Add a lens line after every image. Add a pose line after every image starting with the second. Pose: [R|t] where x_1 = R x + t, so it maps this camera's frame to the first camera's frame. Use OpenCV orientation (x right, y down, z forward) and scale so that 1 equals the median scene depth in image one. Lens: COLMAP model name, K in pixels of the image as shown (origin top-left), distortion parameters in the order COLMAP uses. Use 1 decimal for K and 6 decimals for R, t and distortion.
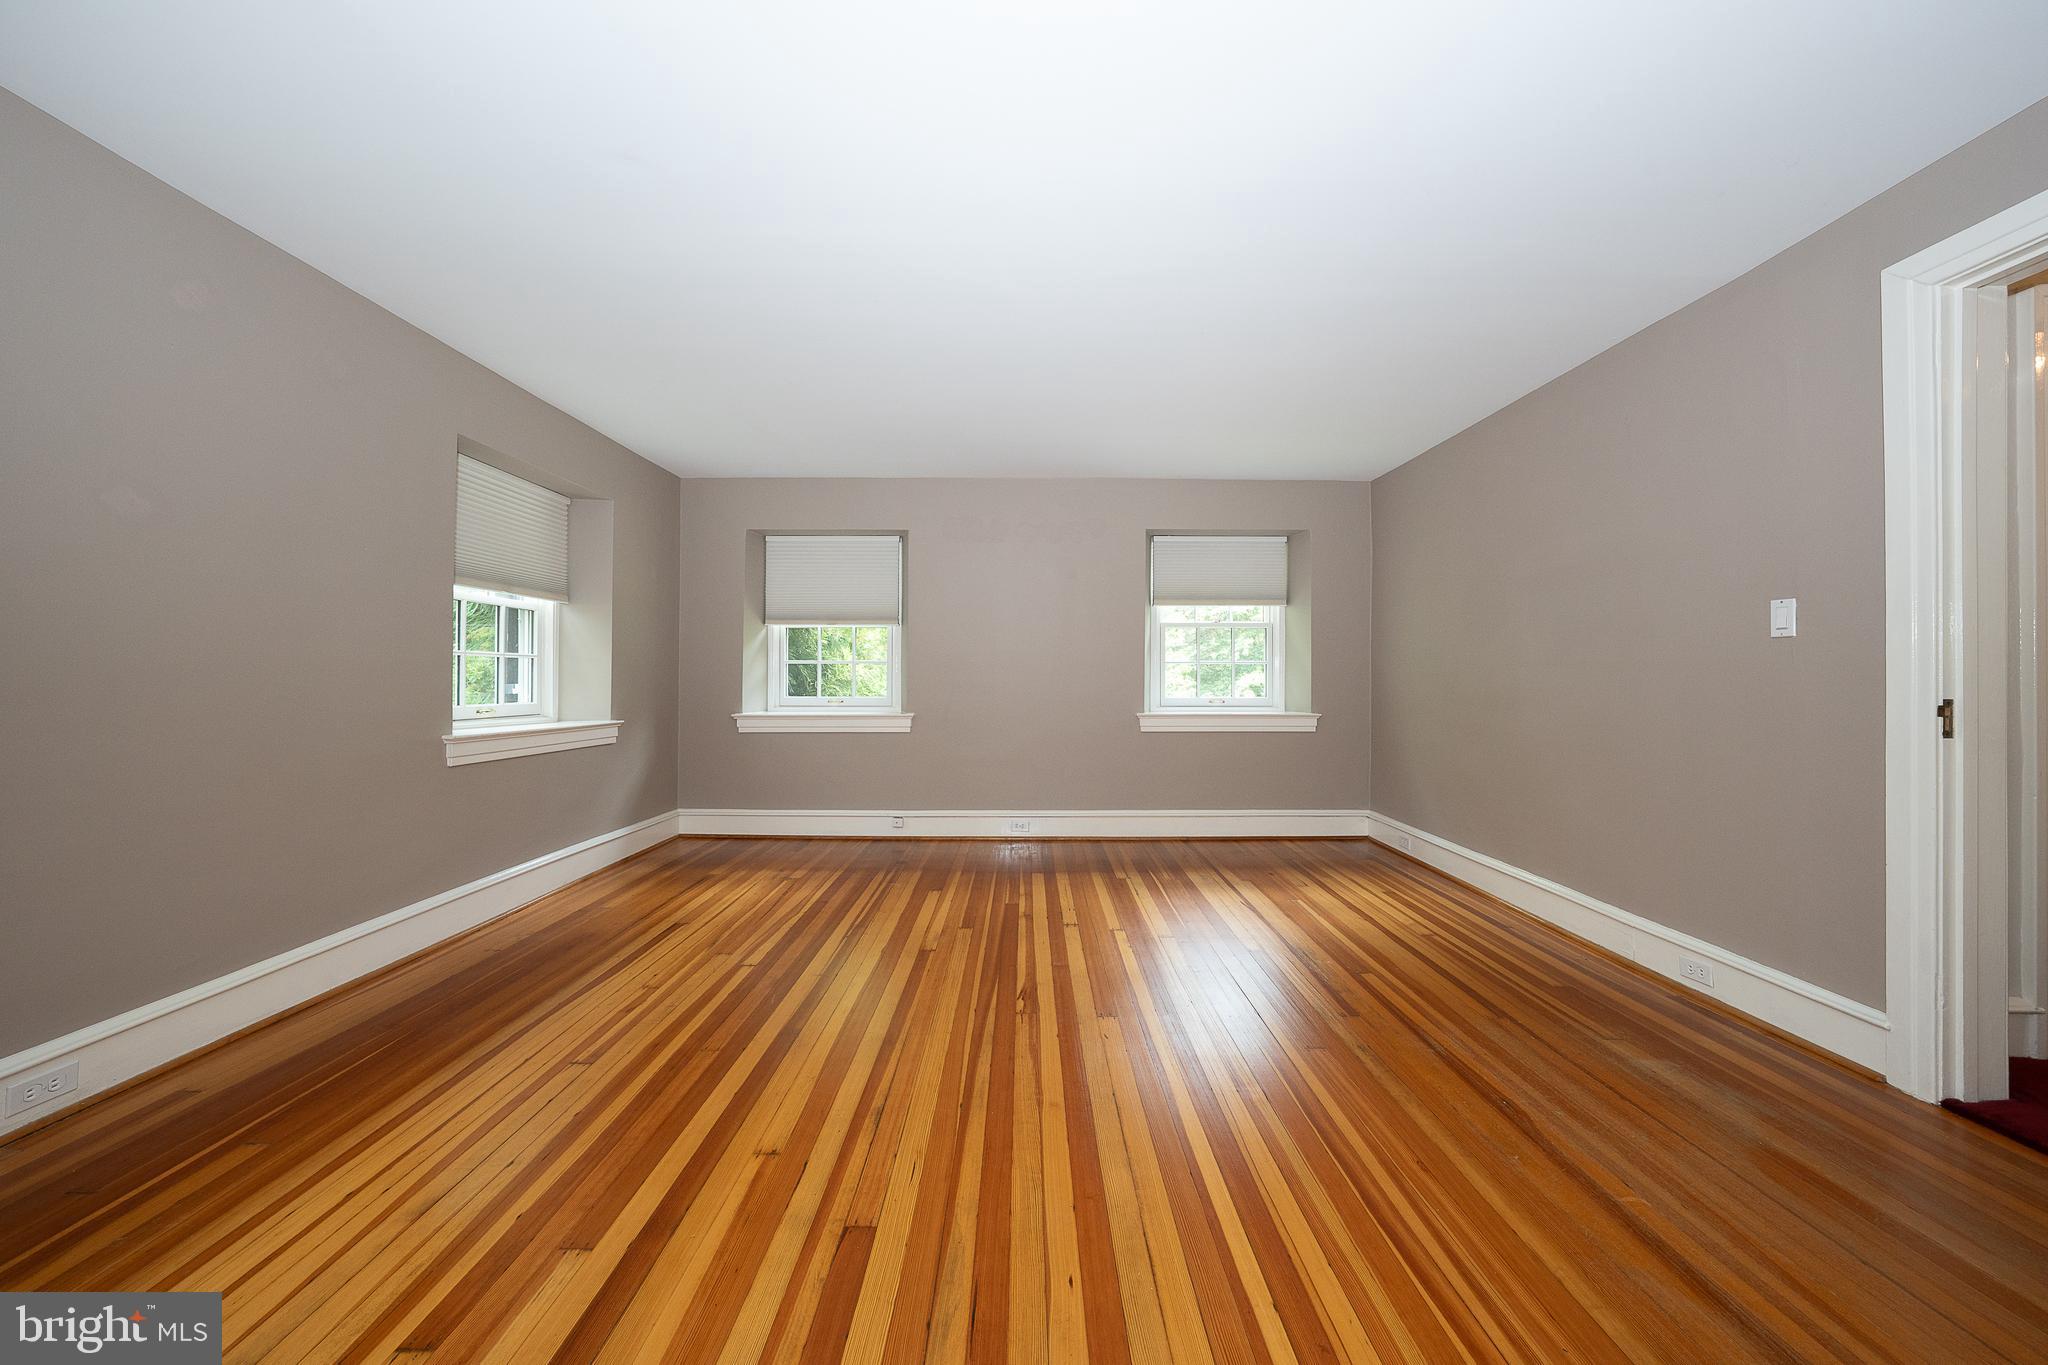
lens RADIAL K [[703.4, 0, 1026.2], [0, 703.4, 674.7], [0, 0, 1]] dist [-0.020564, 0.000526]
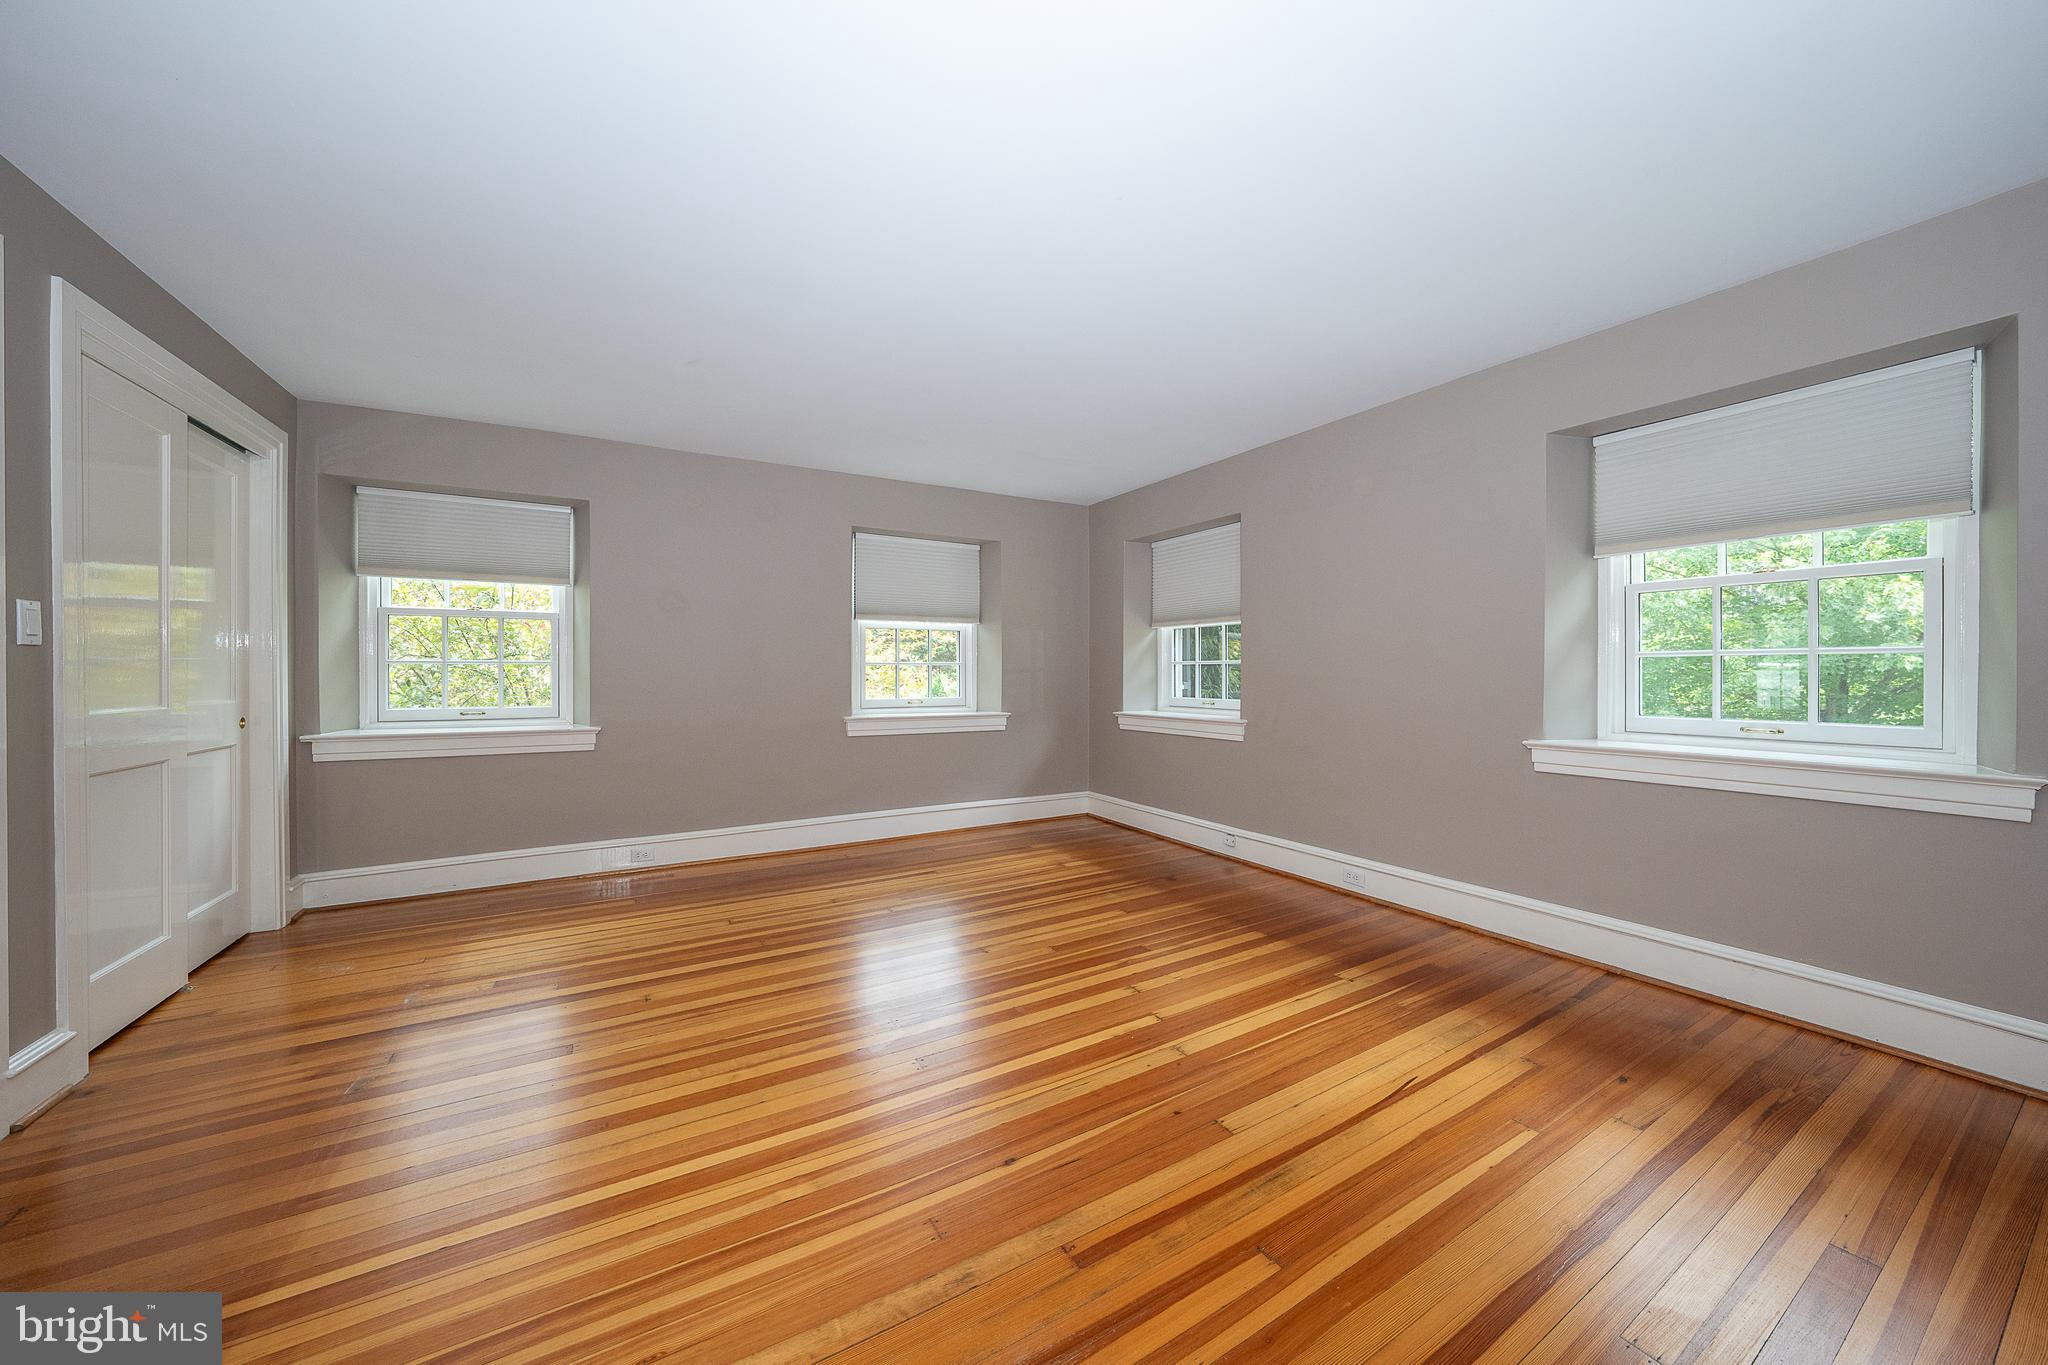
lens RADIAL K [[703.4, 0, 1026.2], [0, 703.4, 674.7], [0, 0, 1]] dist [-0.020564, 0.000526]
pose [[0.506911, 0.000901, -0.861998, 0.597849], [0.007204, 0.999960, 0.005281, -0.011955], [0.861968, -0.008887, 0.506884, 0.412864]]
